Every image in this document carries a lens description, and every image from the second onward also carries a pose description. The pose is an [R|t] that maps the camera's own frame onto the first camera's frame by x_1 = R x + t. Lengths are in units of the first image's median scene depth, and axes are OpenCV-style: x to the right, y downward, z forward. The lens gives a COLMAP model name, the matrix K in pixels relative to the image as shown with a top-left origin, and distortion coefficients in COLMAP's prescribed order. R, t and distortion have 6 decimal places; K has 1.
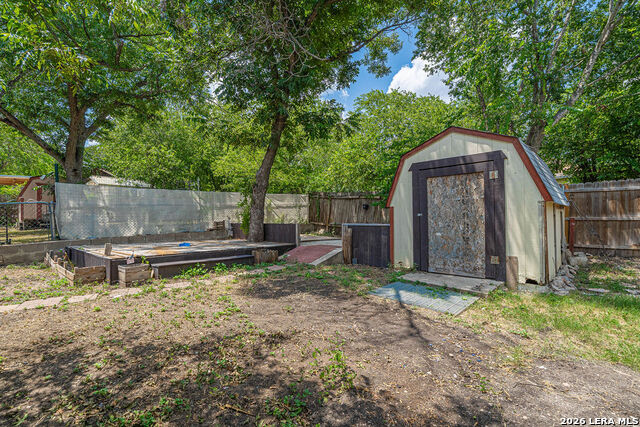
lens RADIAL K [[280.3, 0, 319.7], [0, 280.3, 213.0], [0, 0, 1]] dist [0.000680, 0.000001]
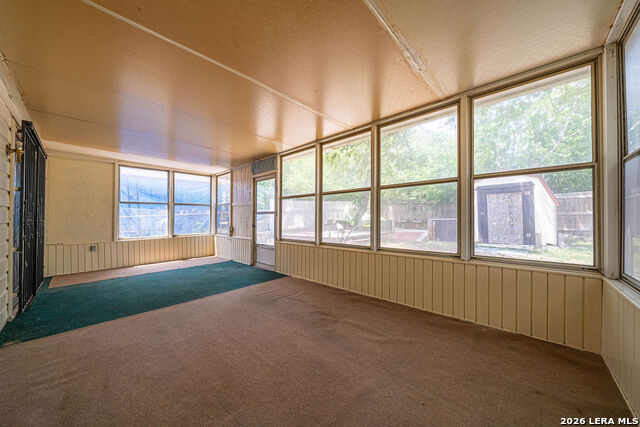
lens RADIAL K [[221.9, 0, 320.5], [0, 221.9, 217.2], [0, 0, 1]] dist [-0.002182, 0.000142]
pose [[0.999568, -0.014394, -0.025620, -0.800616], [0.014865, 0.999723, 0.018265, -0.013562], [0.025350, -0.018638, 0.999505, -0.611773]]
